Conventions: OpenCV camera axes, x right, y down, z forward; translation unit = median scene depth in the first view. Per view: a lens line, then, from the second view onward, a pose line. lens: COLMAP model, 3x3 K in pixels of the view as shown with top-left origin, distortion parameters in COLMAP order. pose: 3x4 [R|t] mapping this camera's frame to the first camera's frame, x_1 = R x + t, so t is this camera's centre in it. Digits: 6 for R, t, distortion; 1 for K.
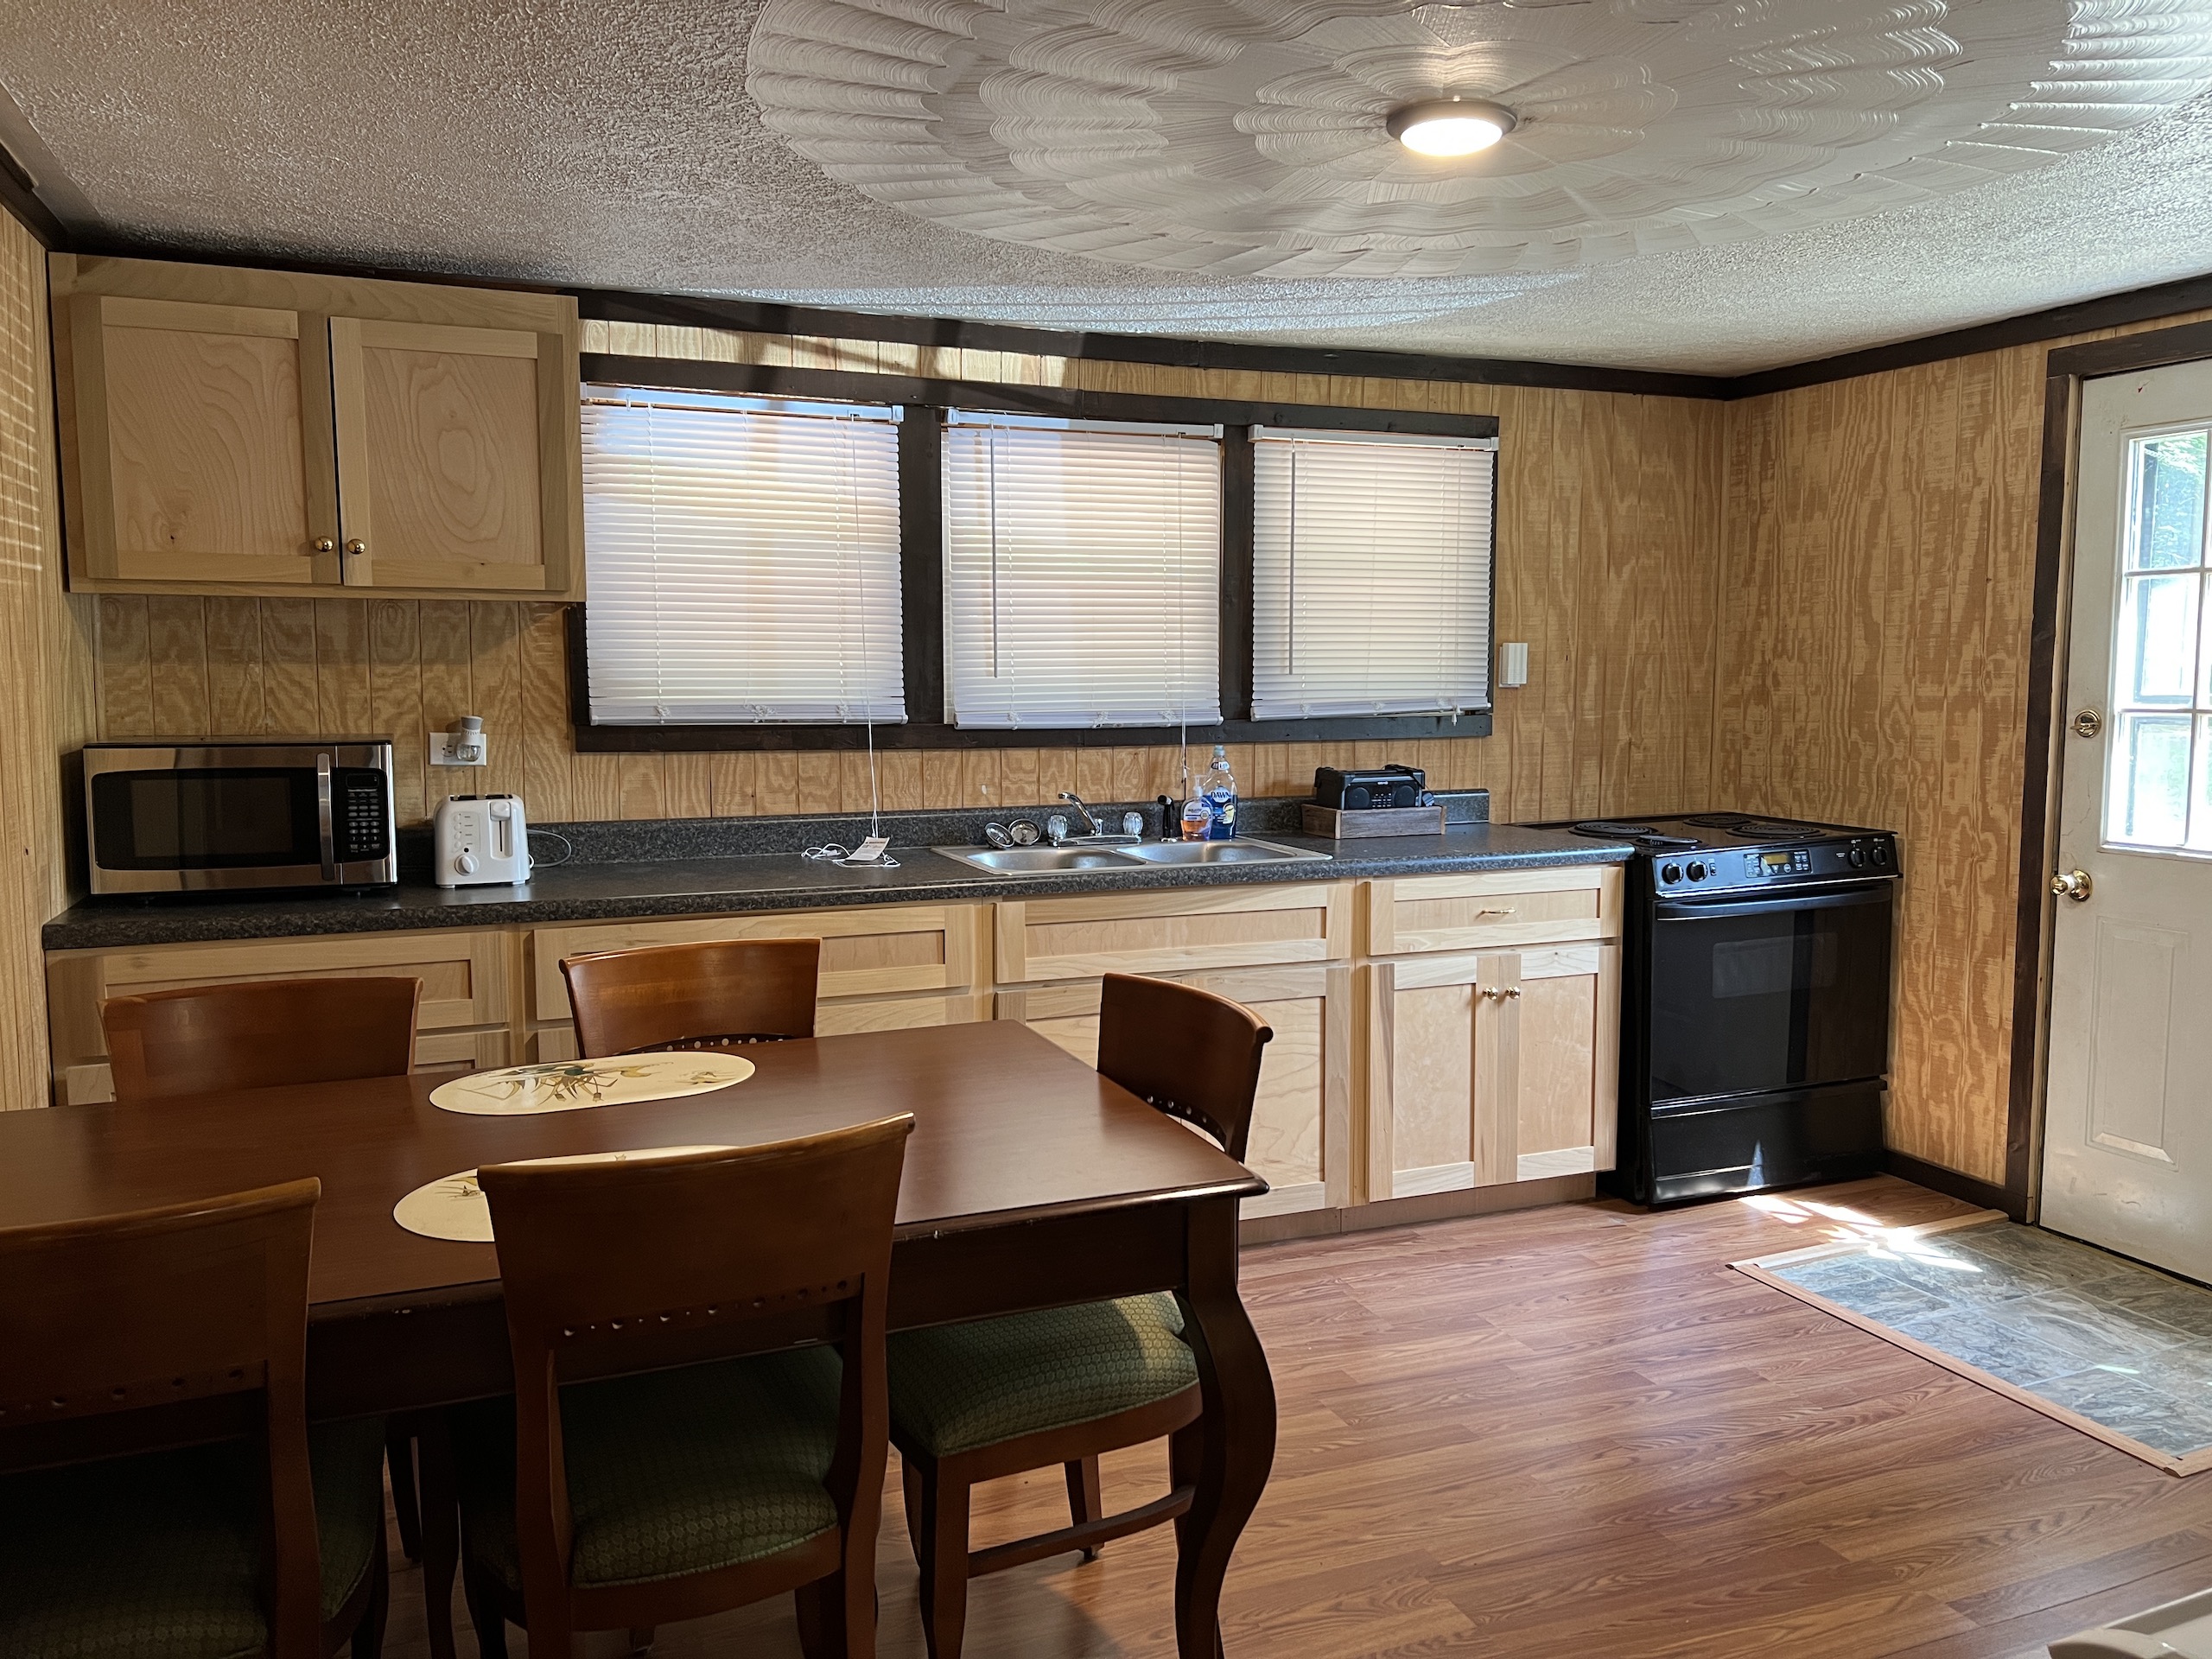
lens RADIAL K [[1642.4, 0, 1096.6], [0, 1642.4, 863.9], [0, 0, 1]] dist [0.042908, -0.062614]
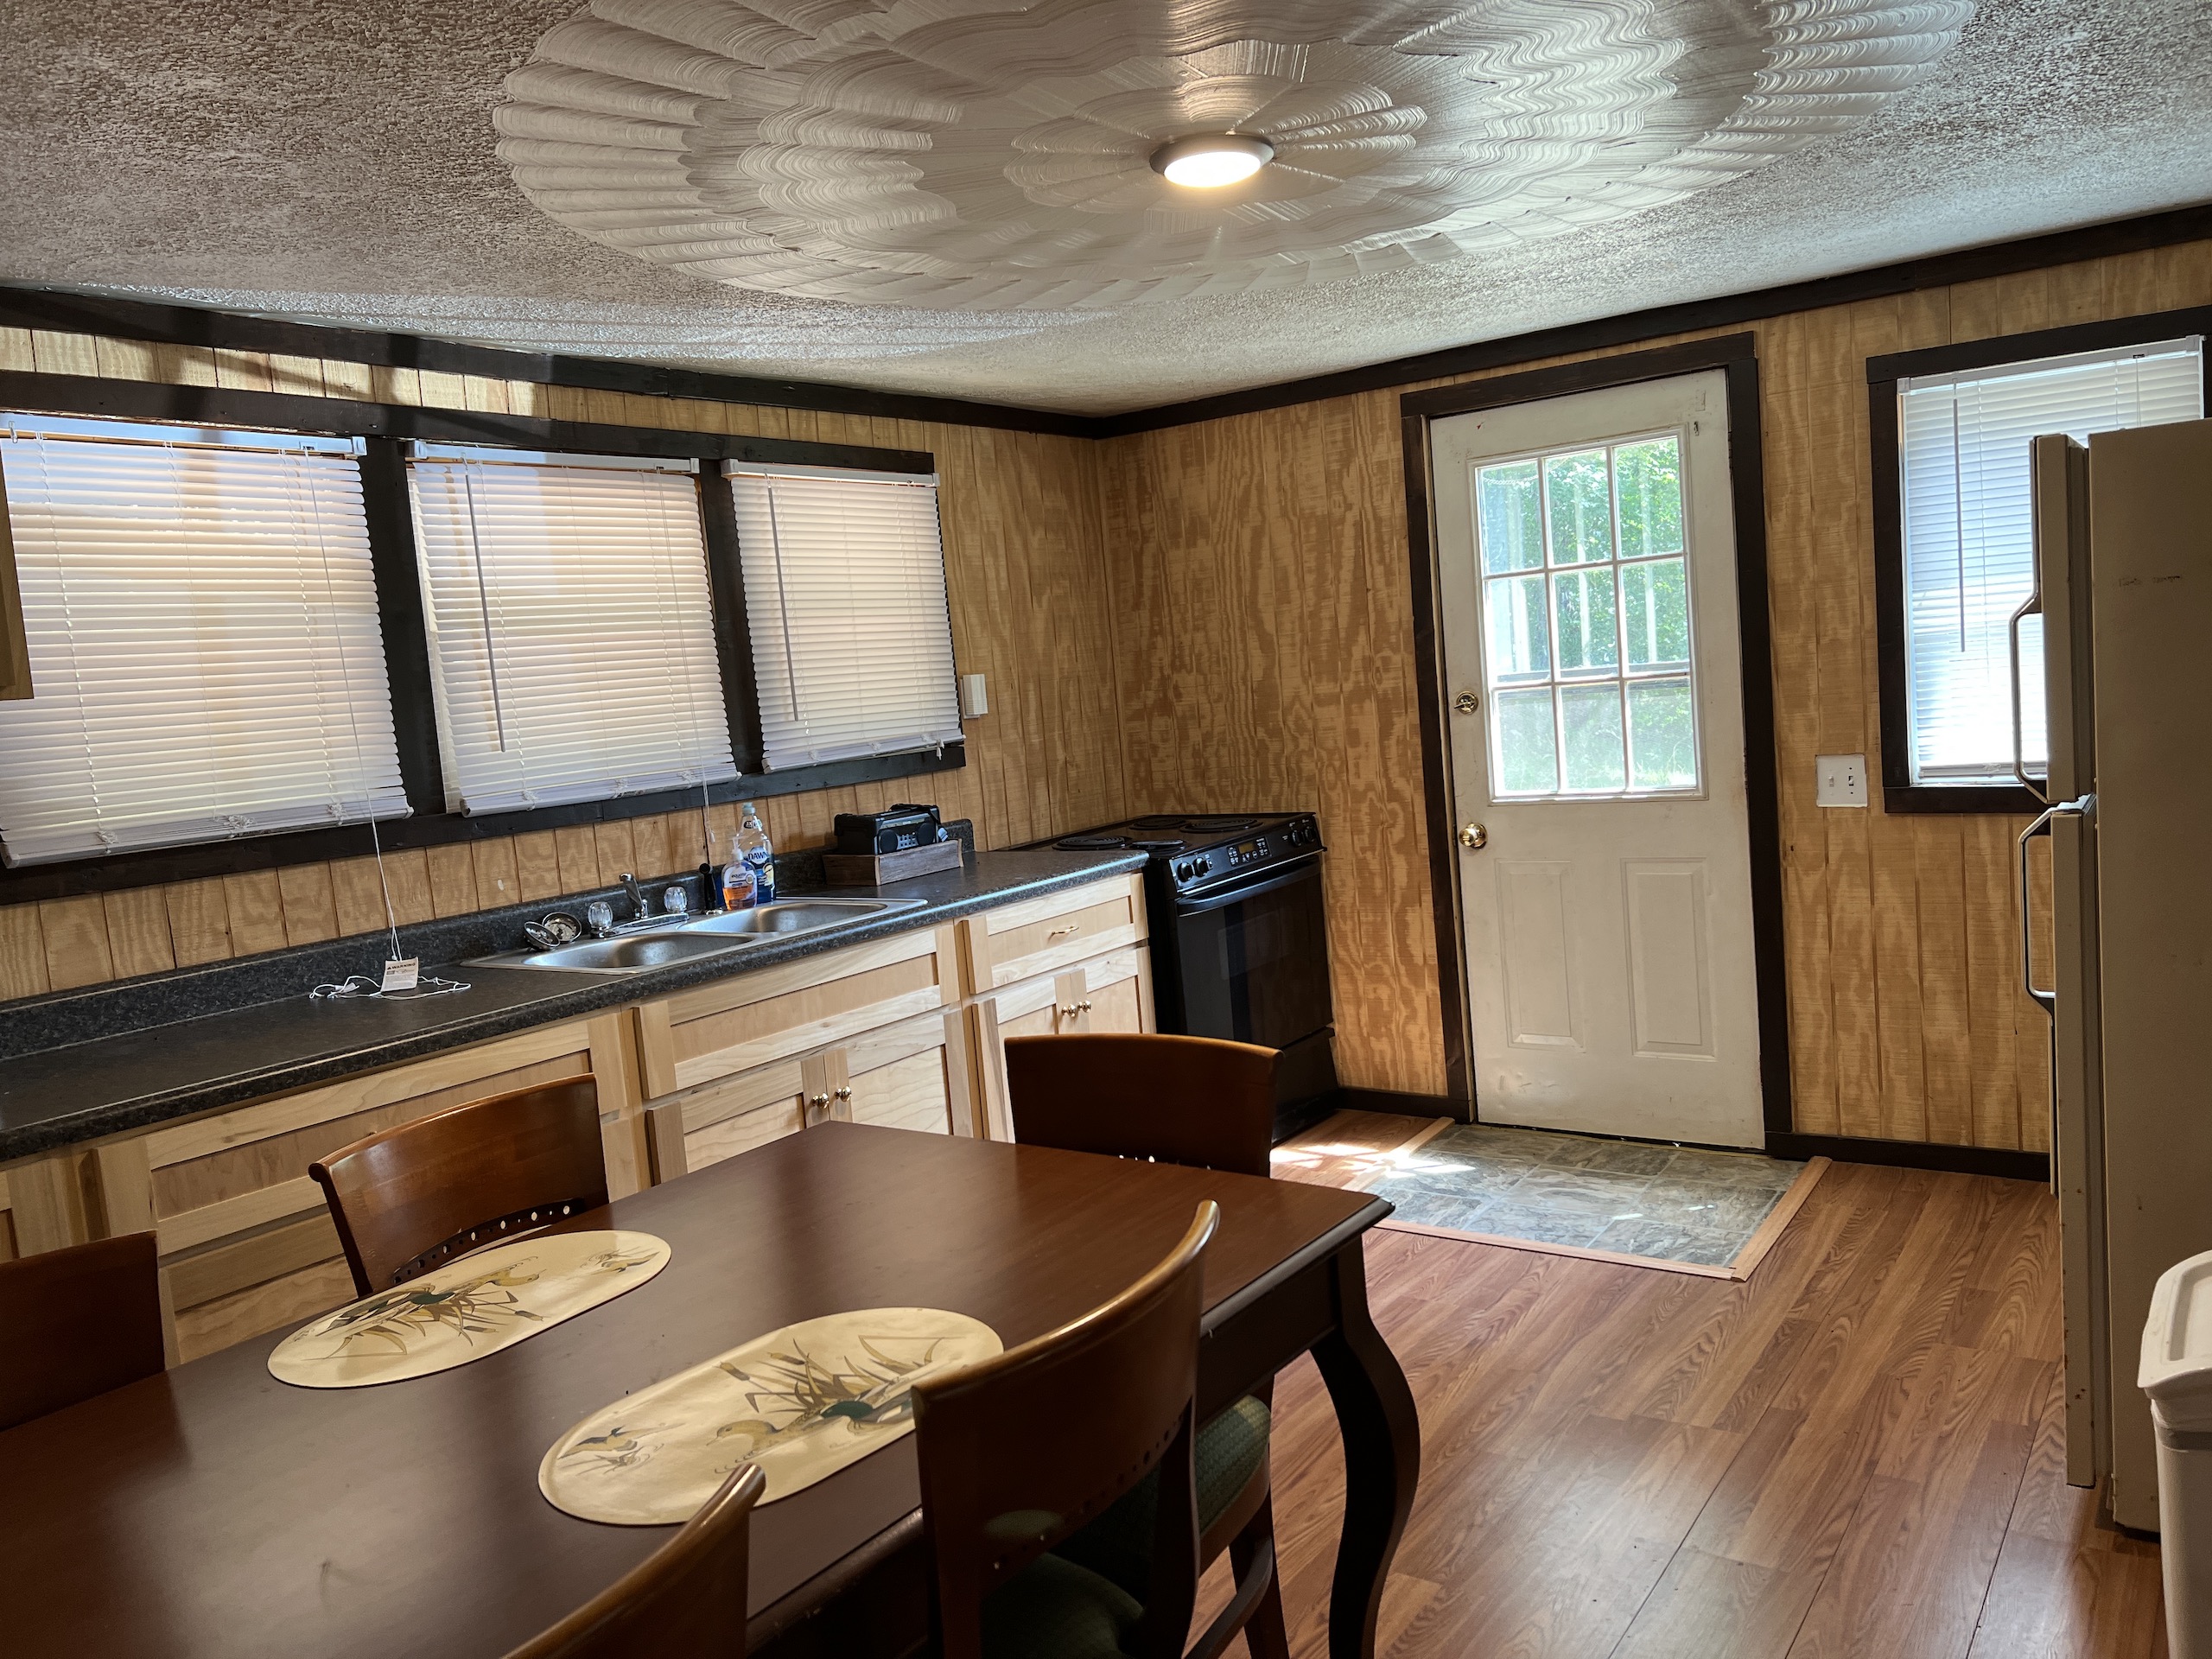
lens RADIAL K [[1642.4, 0, 1126.7], [0, 1642.4, 865.4], [0, 0, 1]] dist [0.042908, -0.062614]
pose [[0.842132, -0.133555, 0.522471, -0.245174], [0.147735, 0.988918, 0.014666, -0.020450], [-0.518640, 0.064837, 0.852531, 0.104848]]
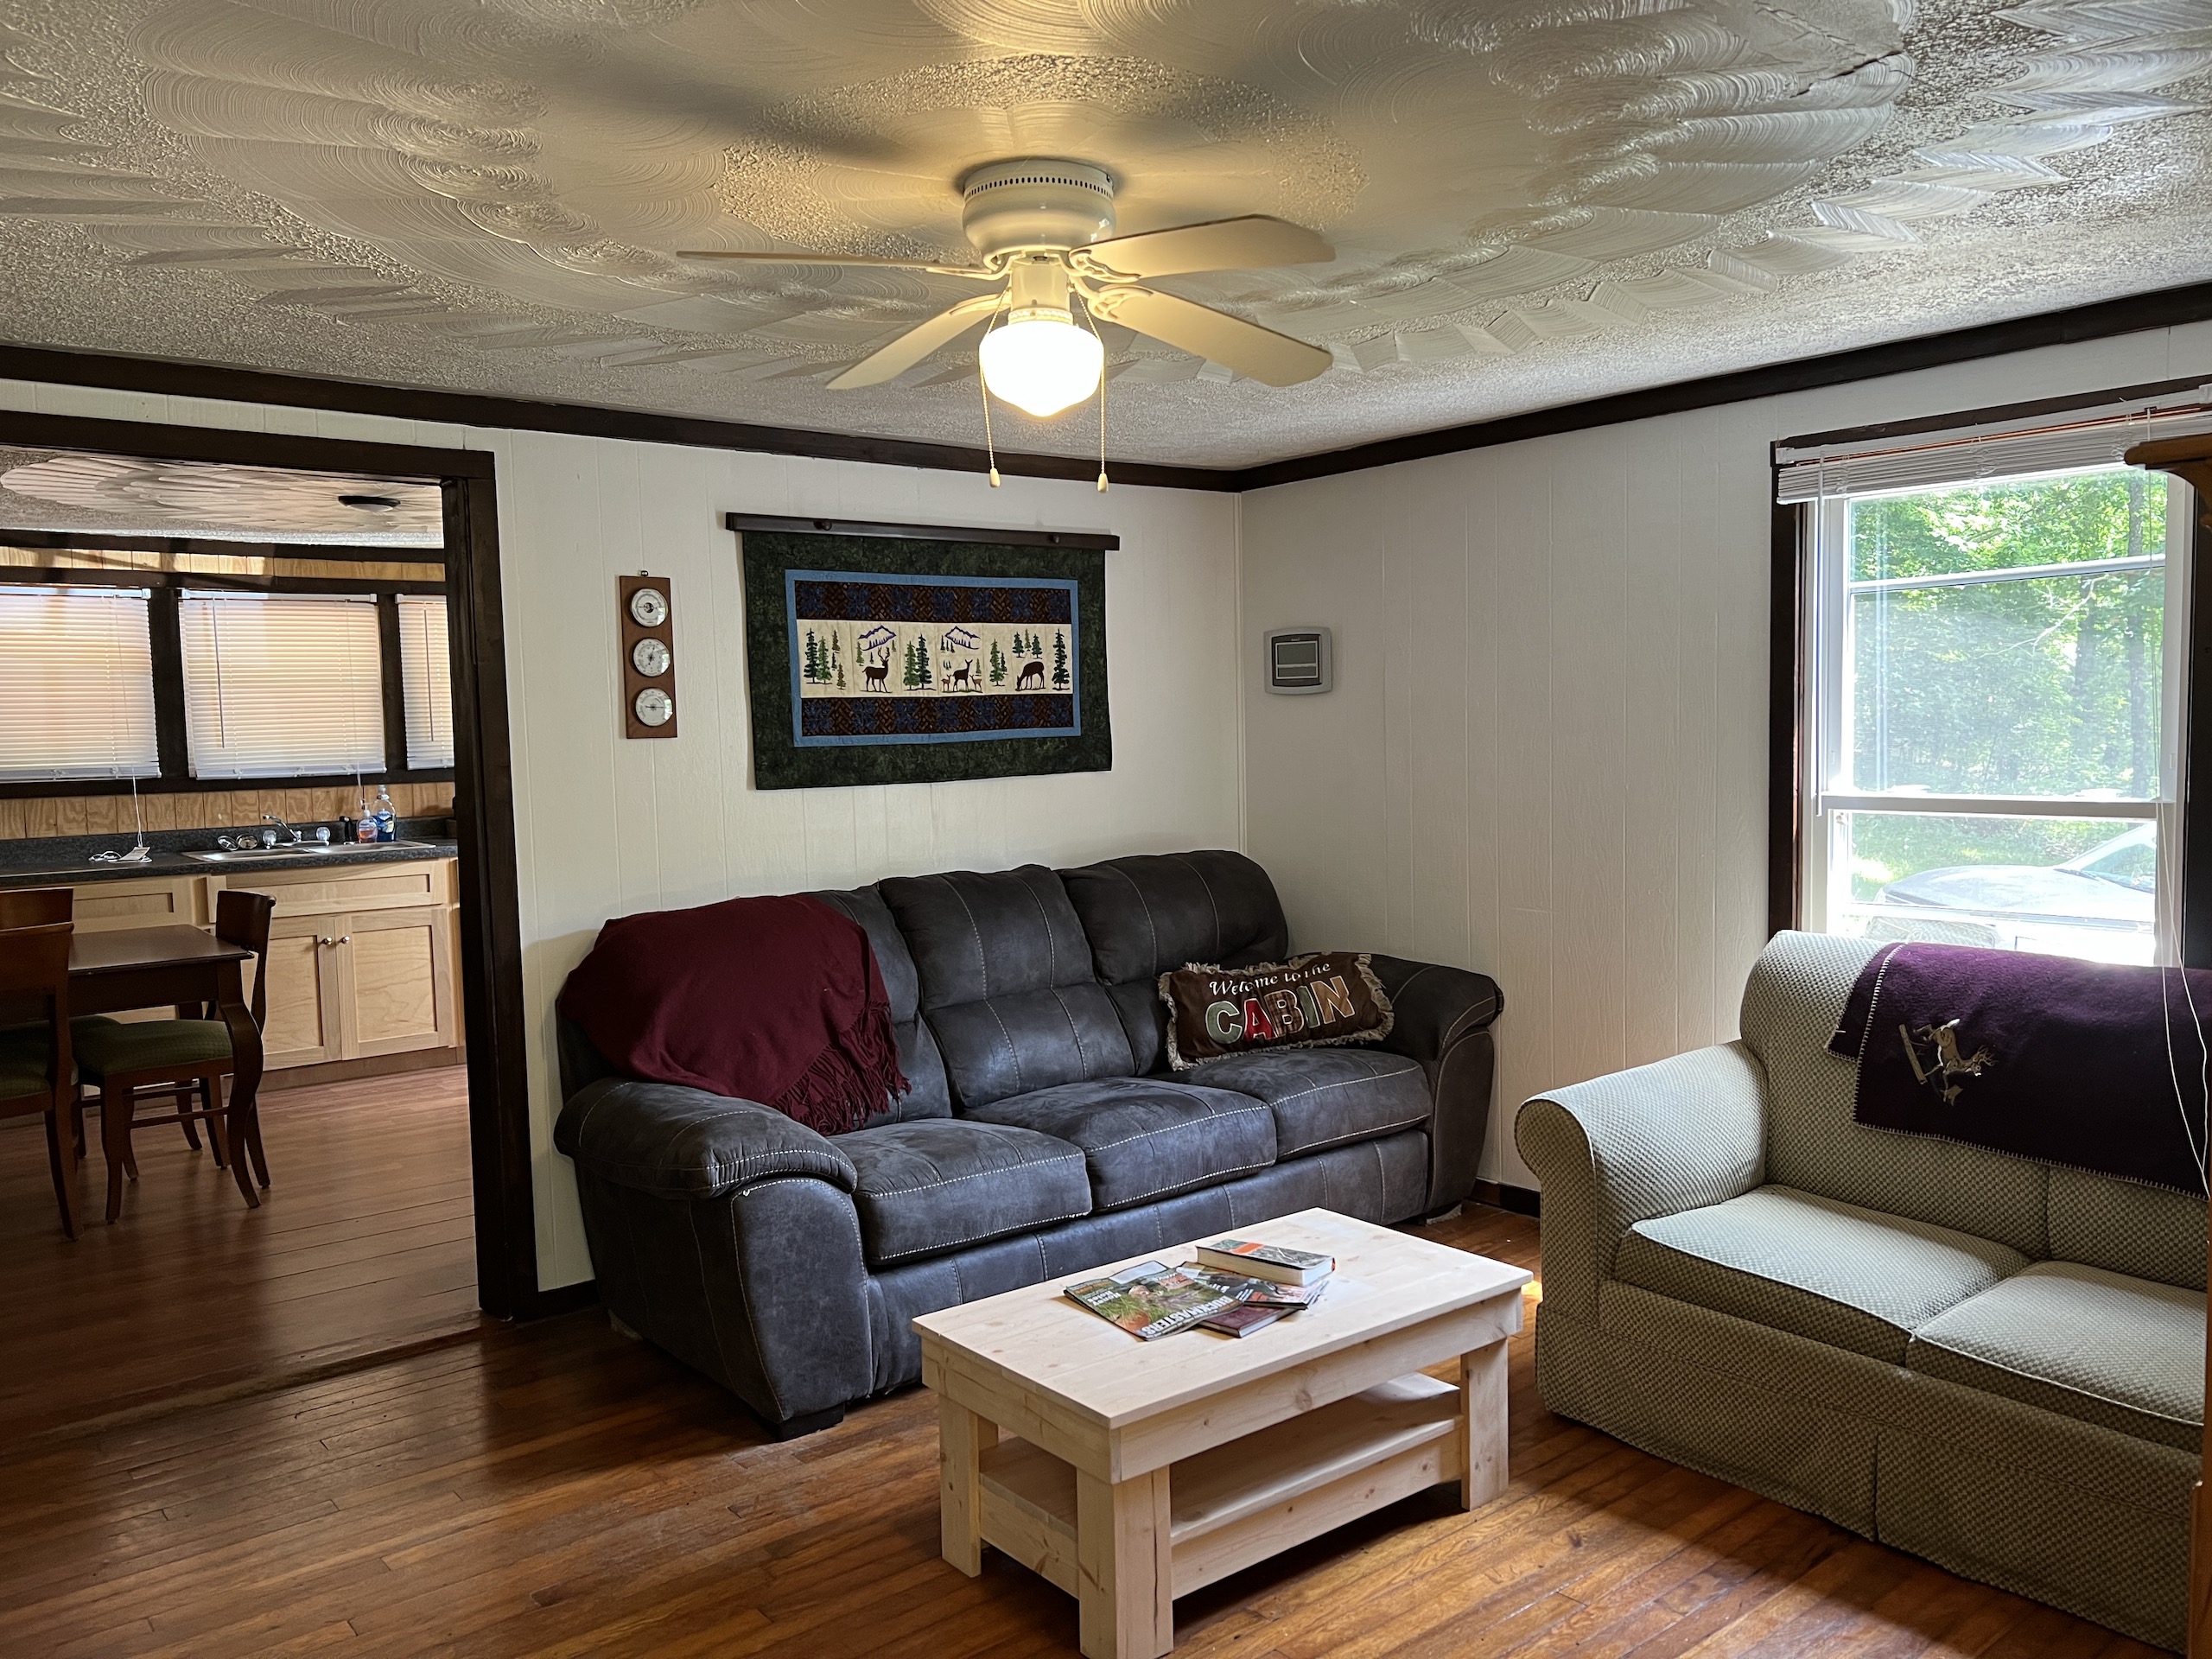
lens RADIAL K [[1642.4, 0, 1108.0], [0, 1642.4, 839.0], [0, 0, 1]] dist [0.042908, -0.062614]
pose [[0.952609, -0.041300, 0.301380, 0.280222], [0.054643, 0.997858, -0.035976, 0.085689], [-0.299249, 0.050739, 0.952825, -0.842746]]
